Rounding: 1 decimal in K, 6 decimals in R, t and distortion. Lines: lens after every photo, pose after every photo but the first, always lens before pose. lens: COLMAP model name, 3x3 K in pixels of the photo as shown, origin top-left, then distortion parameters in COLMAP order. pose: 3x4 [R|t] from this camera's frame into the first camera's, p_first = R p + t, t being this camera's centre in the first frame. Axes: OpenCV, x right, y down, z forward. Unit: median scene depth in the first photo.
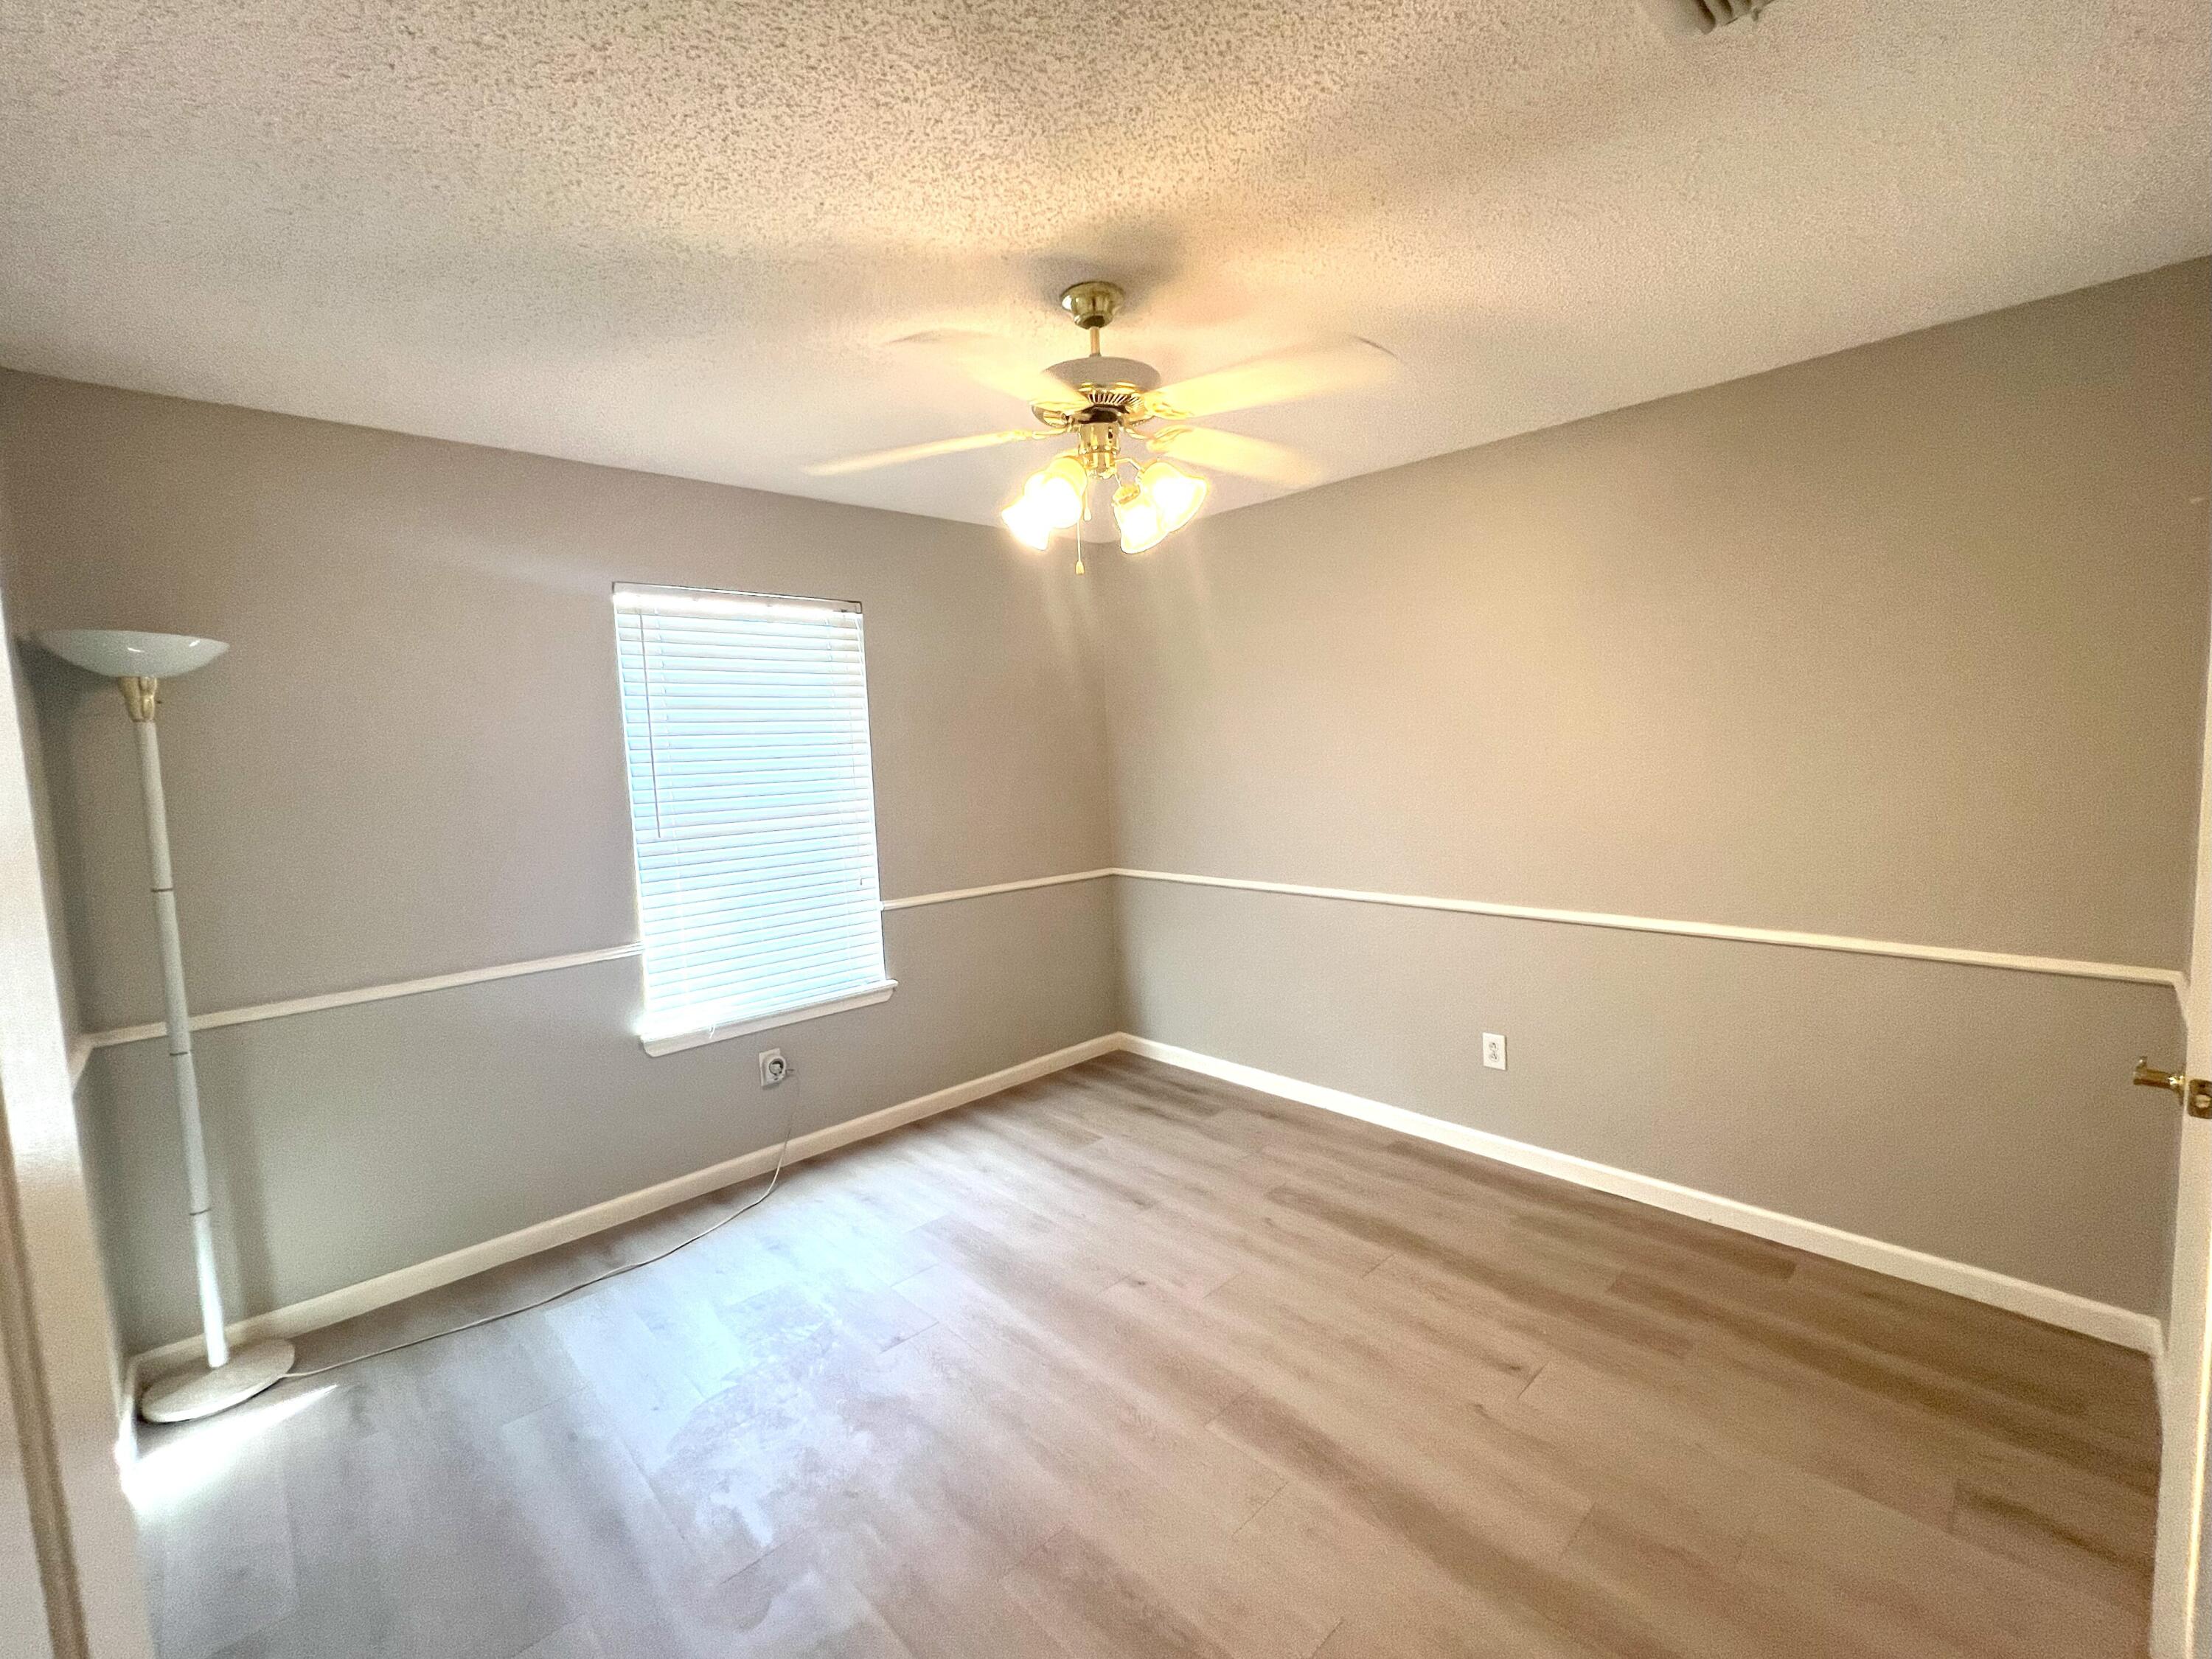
lens RADIAL K [[885.5, 0, 1098.8], [0, 885.5, 823.9], [0, 0, 1]] dist [-0.000010, -0.000375]
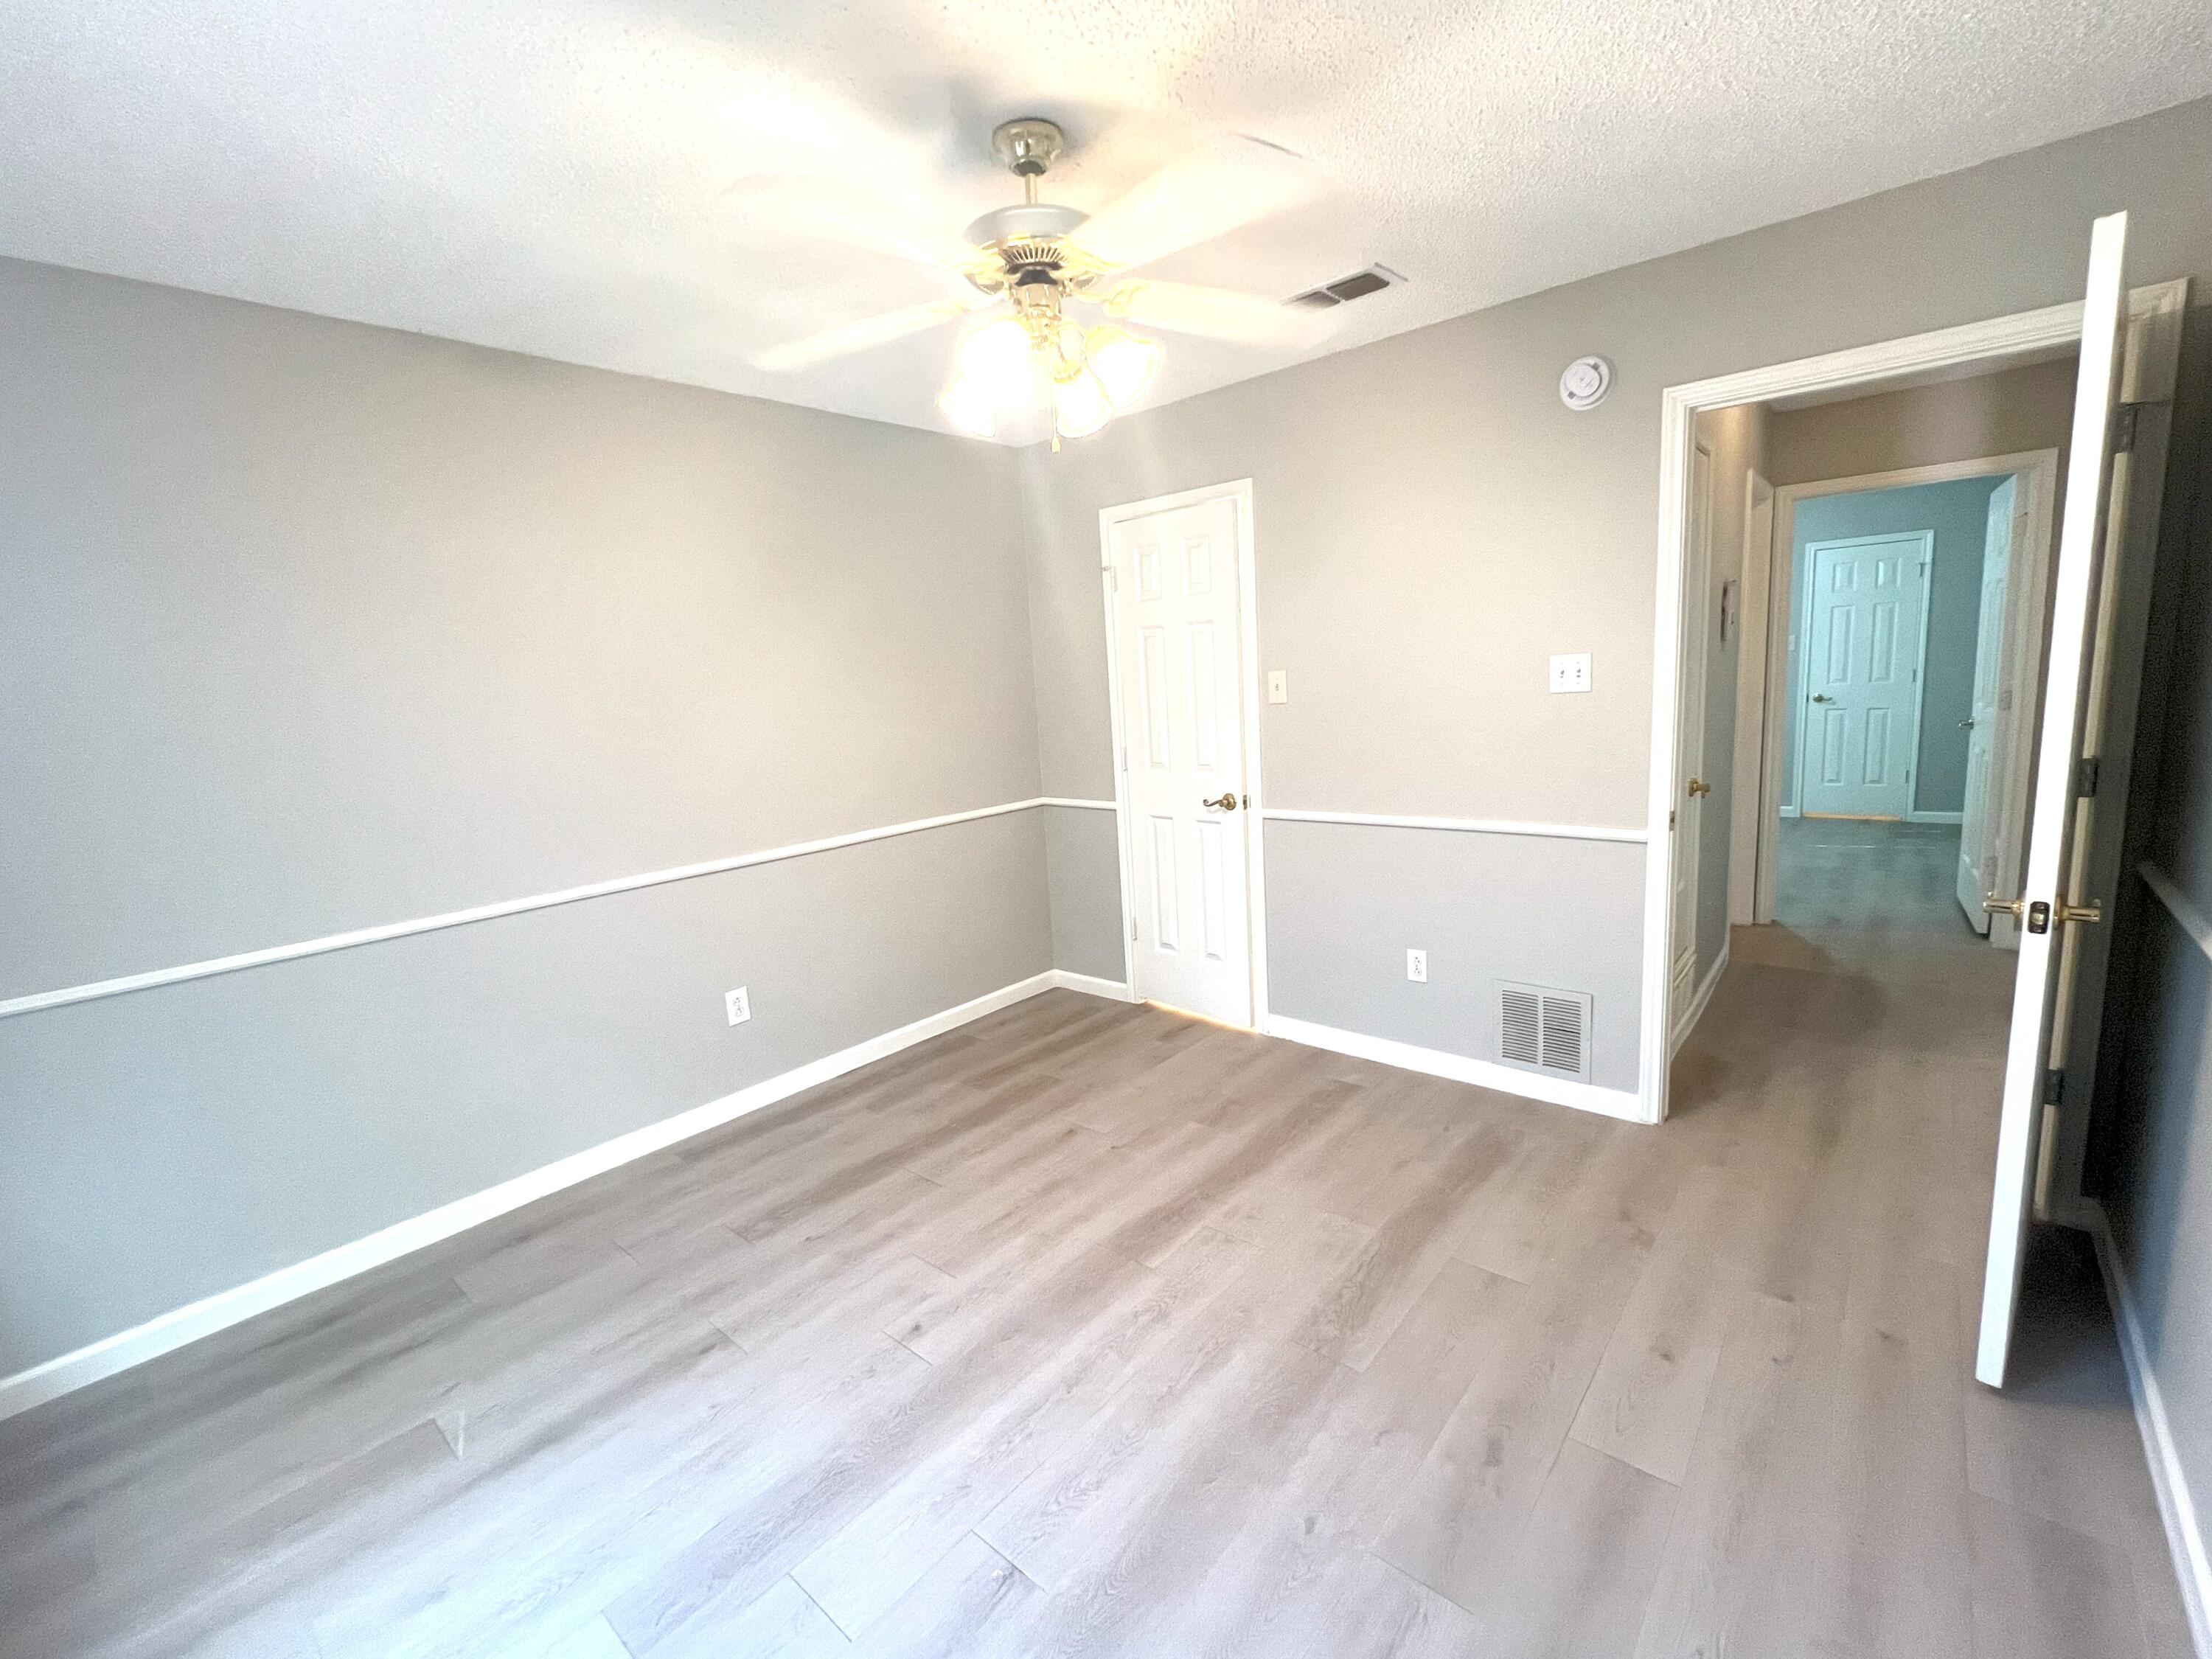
lens RADIAL K [[885.5, 0, 1098.8], [0, 885.5, 823.9], [0, 0, 1]] dist [-0.000010, -0.000375]
pose [[-0.029314, -0.126674, 0.991511, -0.676709], [0.150280, 0.980104, 0.129660, -0.017682], [-0.988209, 0.152805, -0.009694, 0.734613]]
